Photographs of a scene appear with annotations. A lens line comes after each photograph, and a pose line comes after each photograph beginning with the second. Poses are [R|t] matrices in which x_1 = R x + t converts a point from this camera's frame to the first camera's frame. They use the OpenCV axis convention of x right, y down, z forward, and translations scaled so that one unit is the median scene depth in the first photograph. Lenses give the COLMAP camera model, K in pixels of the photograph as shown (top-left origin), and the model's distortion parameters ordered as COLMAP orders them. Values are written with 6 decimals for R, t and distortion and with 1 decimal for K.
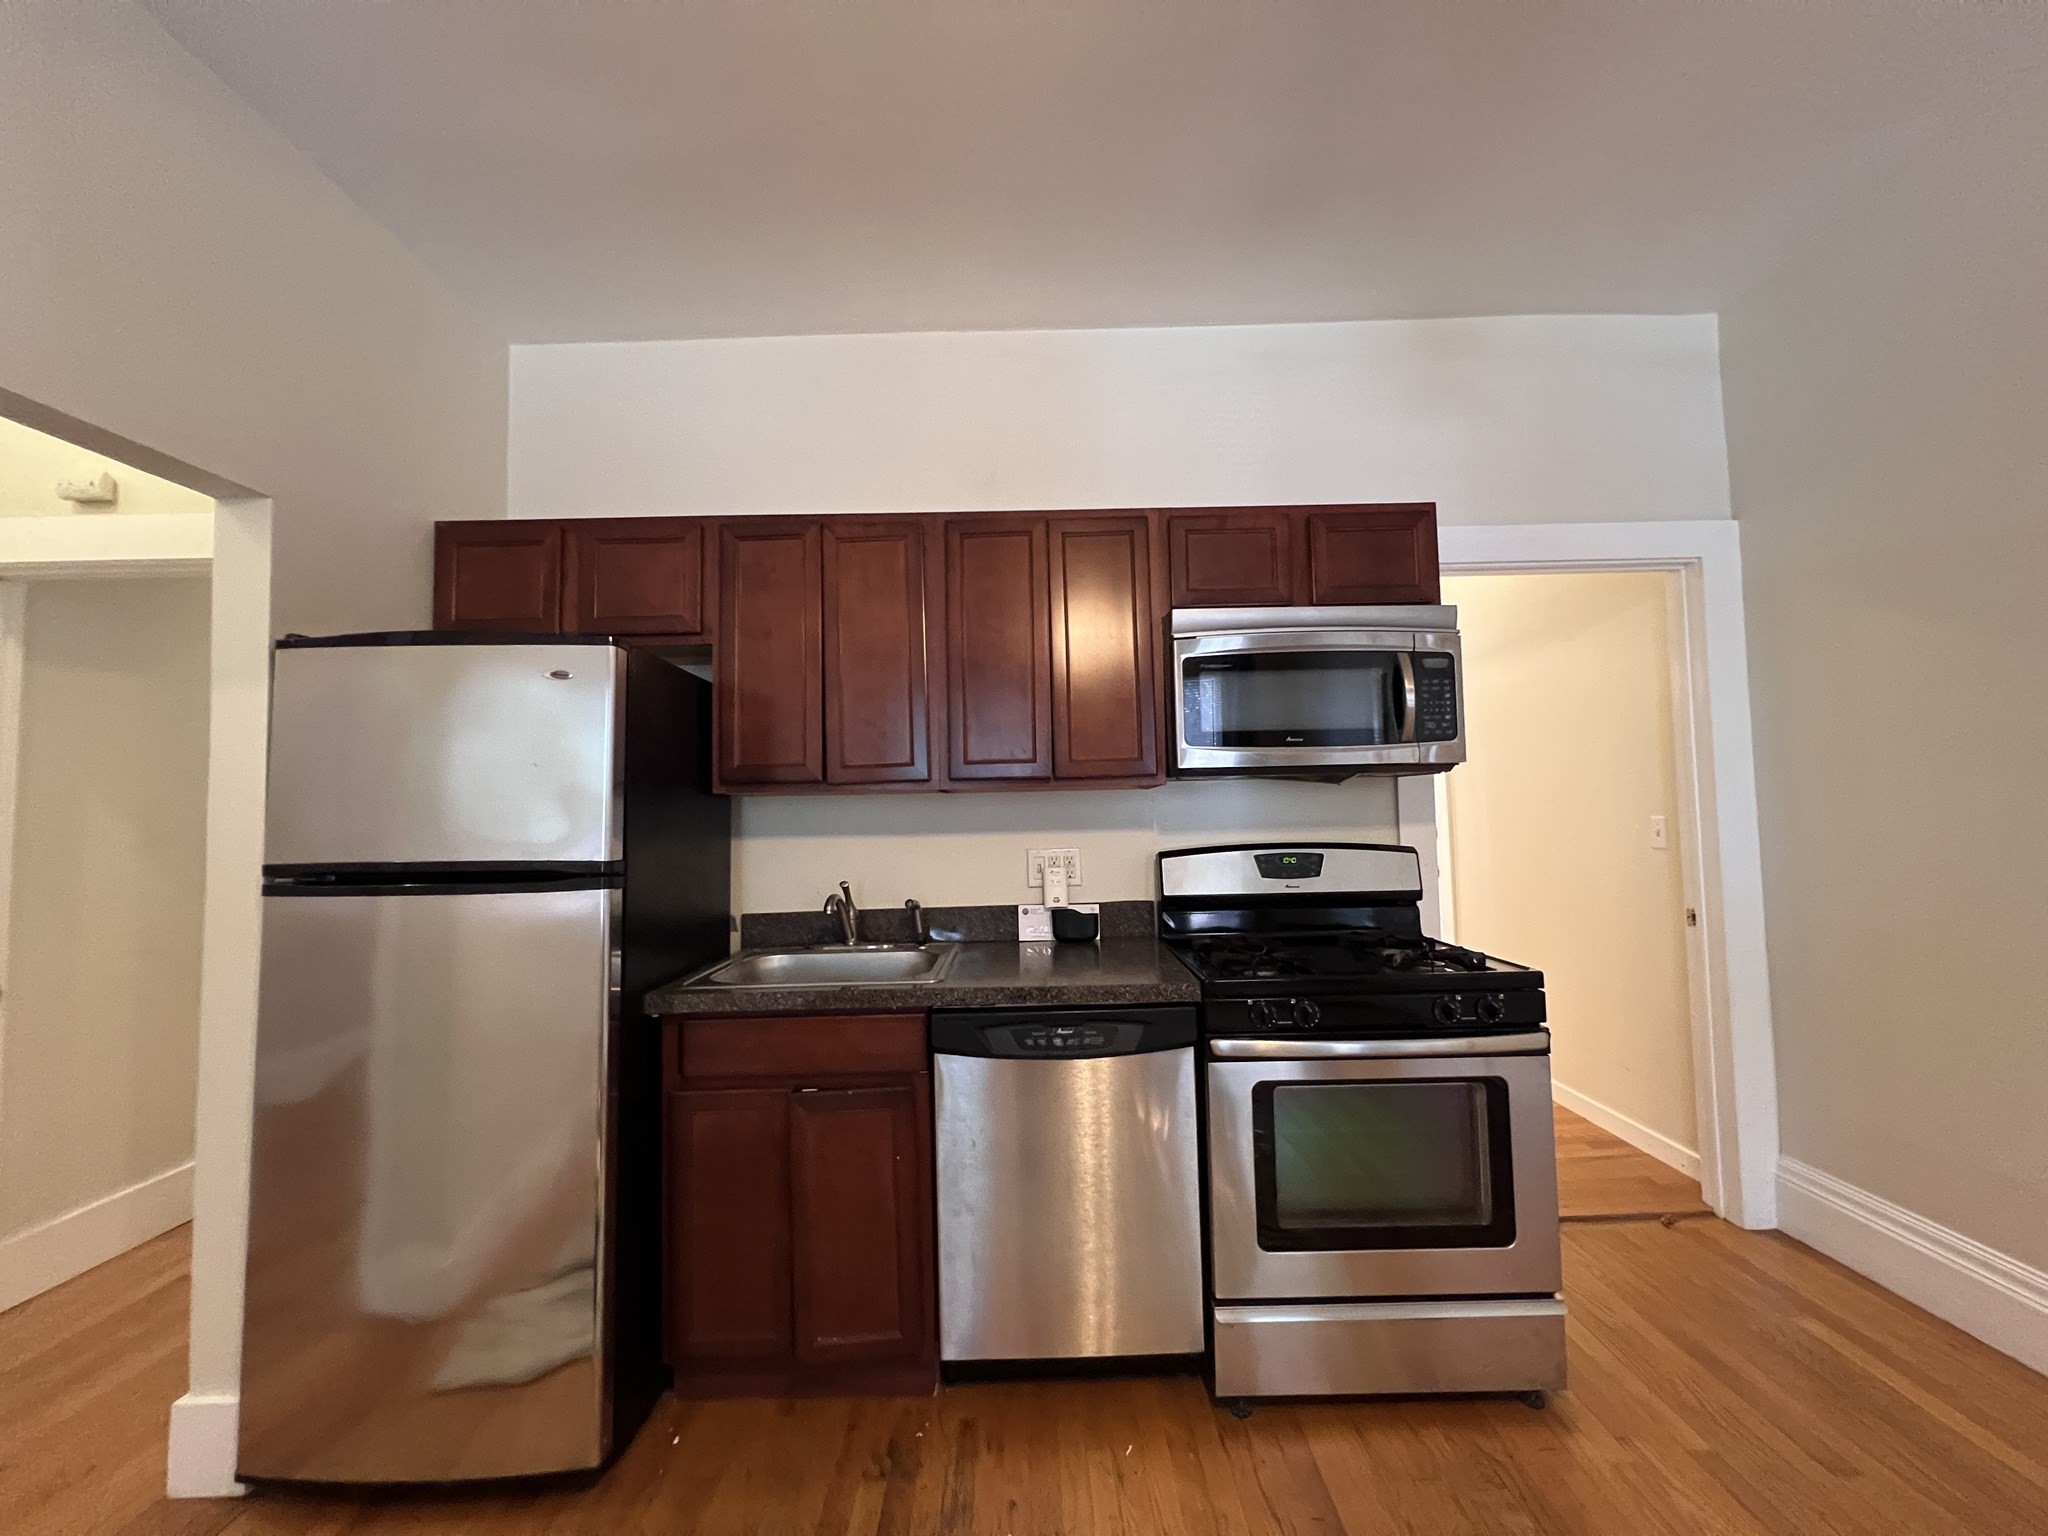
lens RADIAL K [[829.7, 0, 1024.2], [0, 829.7, 759.1], [0, 0, 1]] dist [-0.002703, -0.000282]
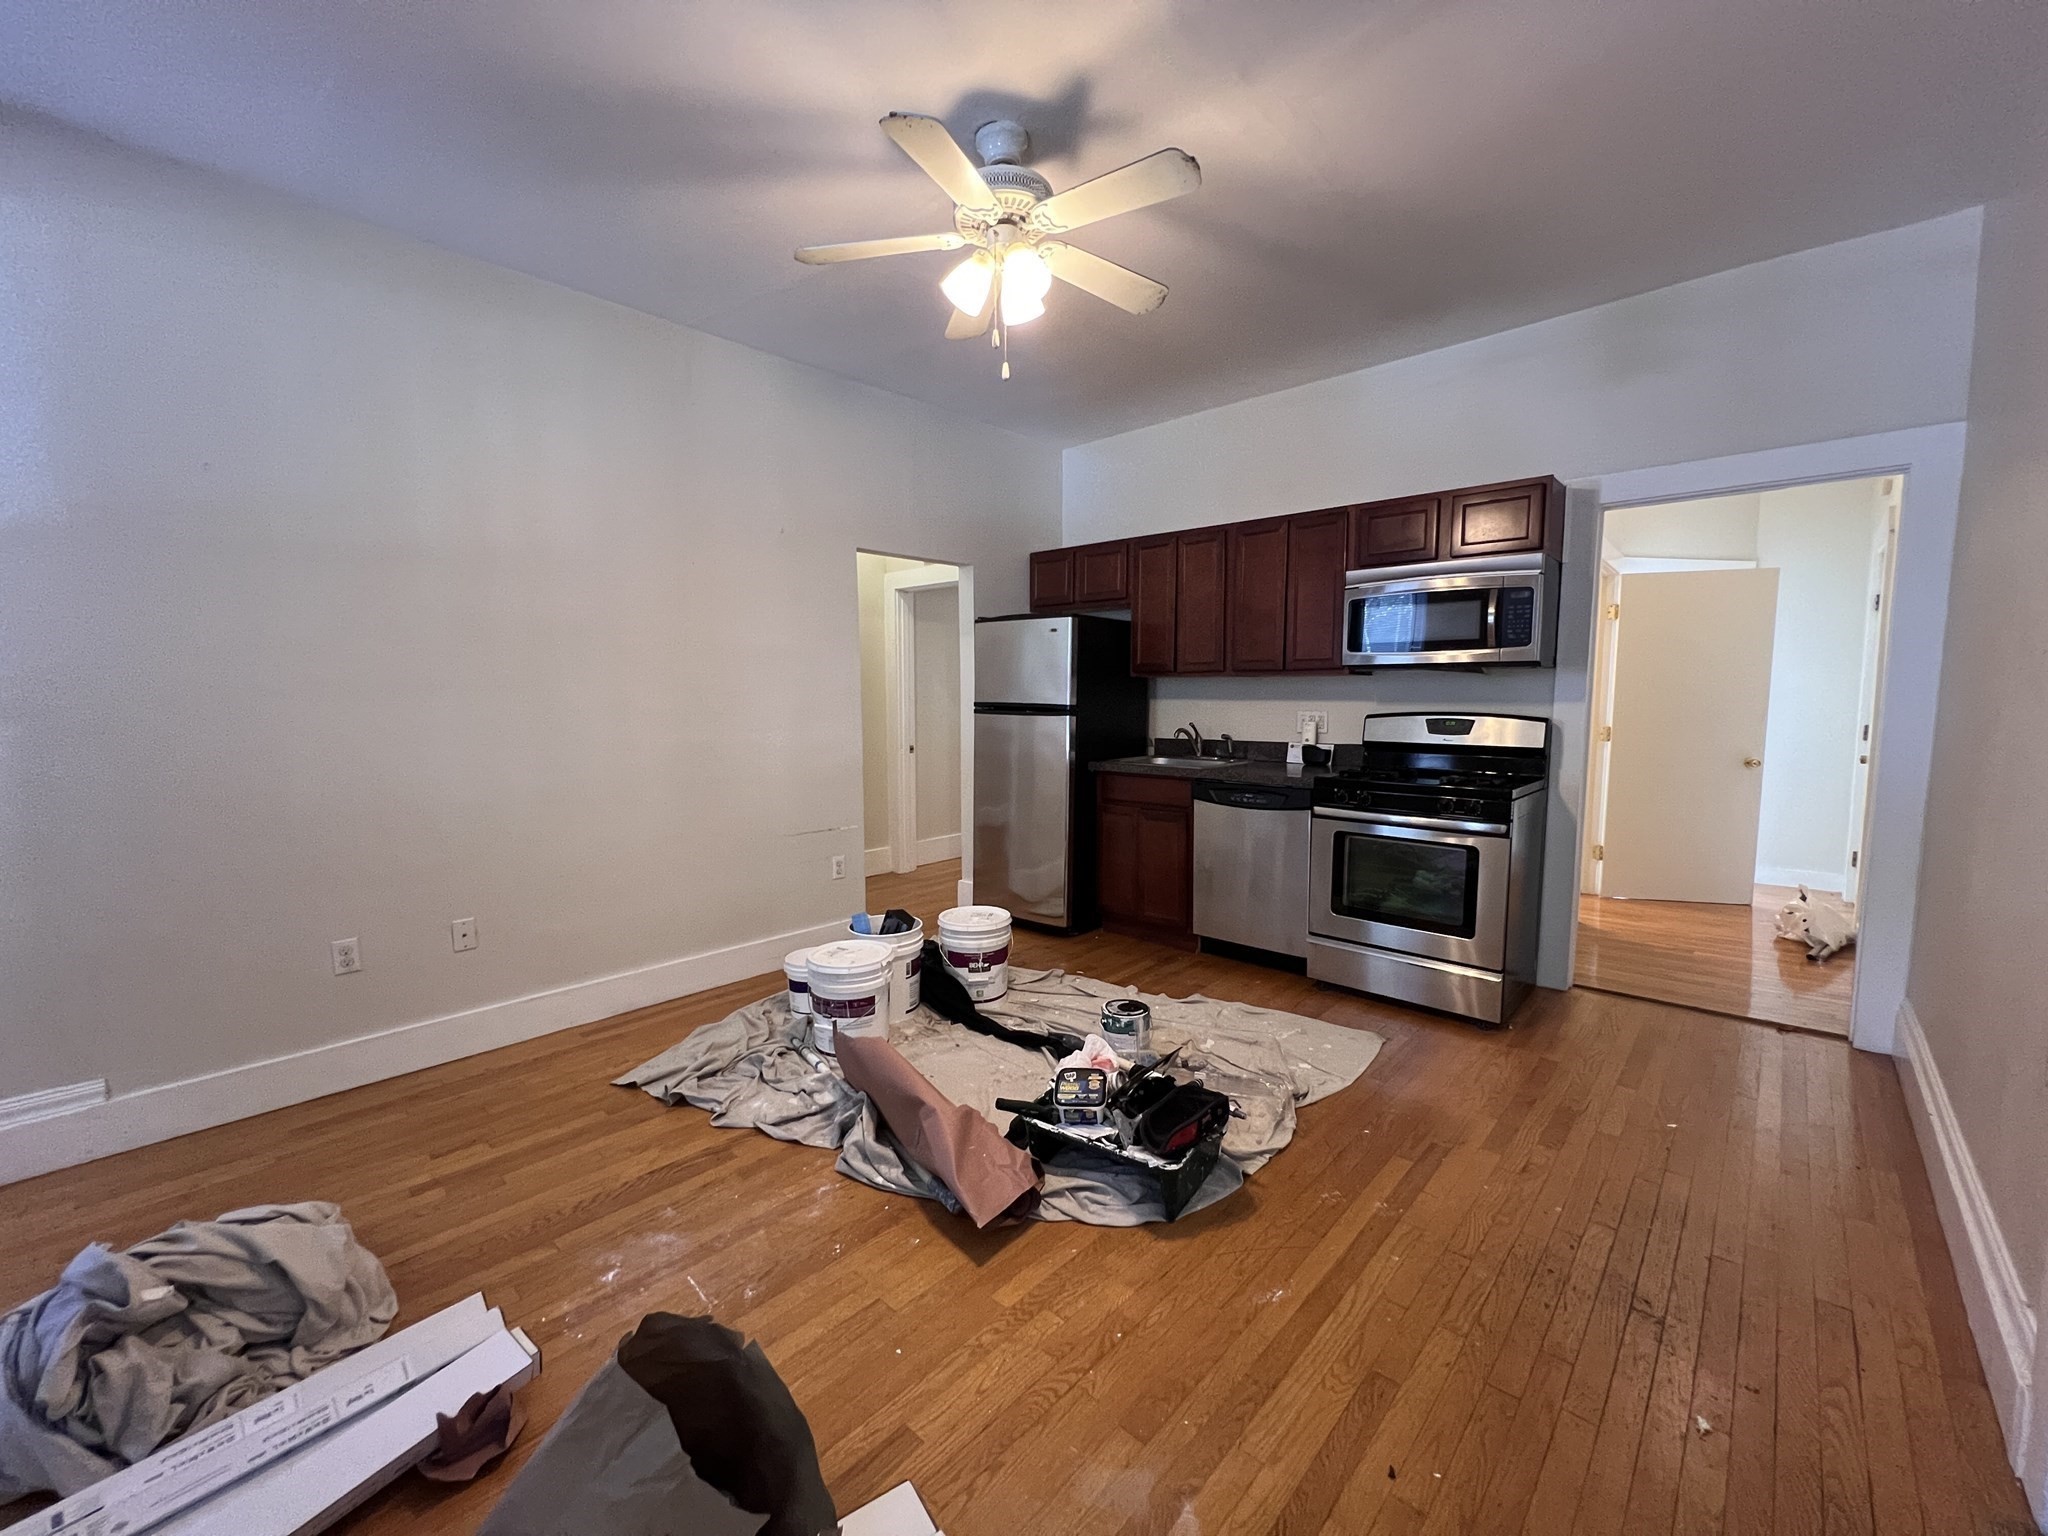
lens RADIAL K [[823.4, 0, 1024.0], [0, 823.4, 768.0], [0, 0, 1]] dist [0.000663, 0.000176]
pose [[0.734468, 0.083757, -0.673455, 0.809482], [0.024688, 0.988400, 0.149851, -0.046445], [0.678194, -0.126687, 0.723880, -0.680741]]
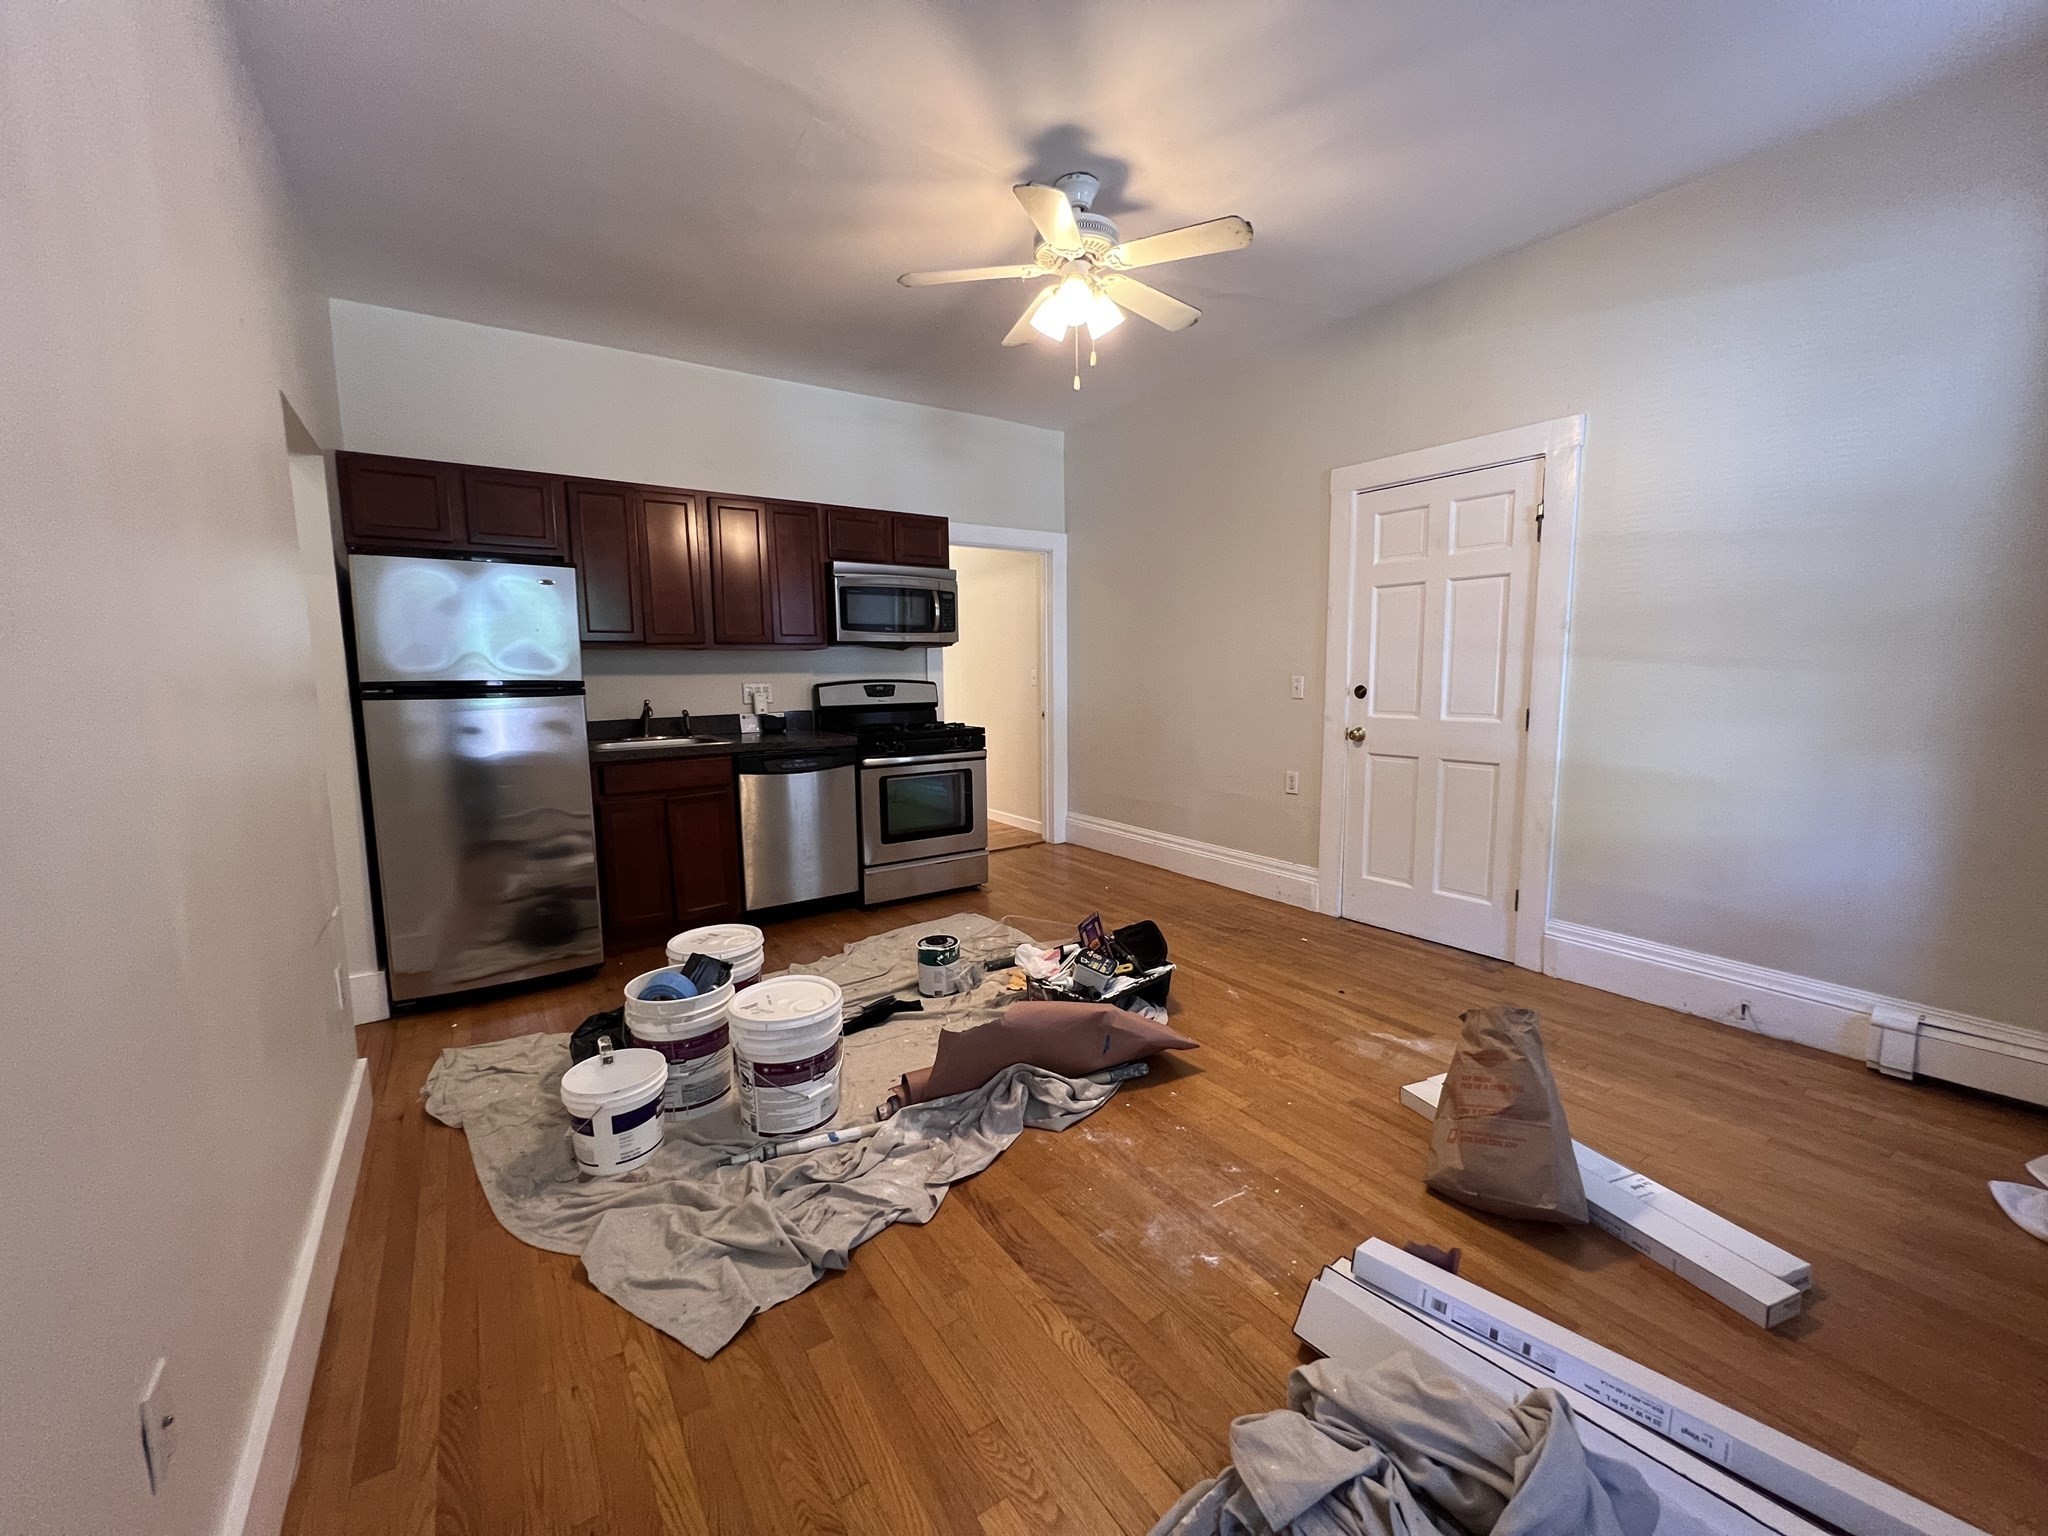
lens RADIAL K [[821.1, 0, 1026.9], [0, 821.1, 768.4], [0, 0, 1]] dist [-0.000071, 0.000021]
pose [[0.823343, -0.057780, 0.564595, -0.548508], [-0.037675, 0.987046, 0.155954, -0.010842], [-0.566292, -0.149675, 0.810500, -0.893040]]
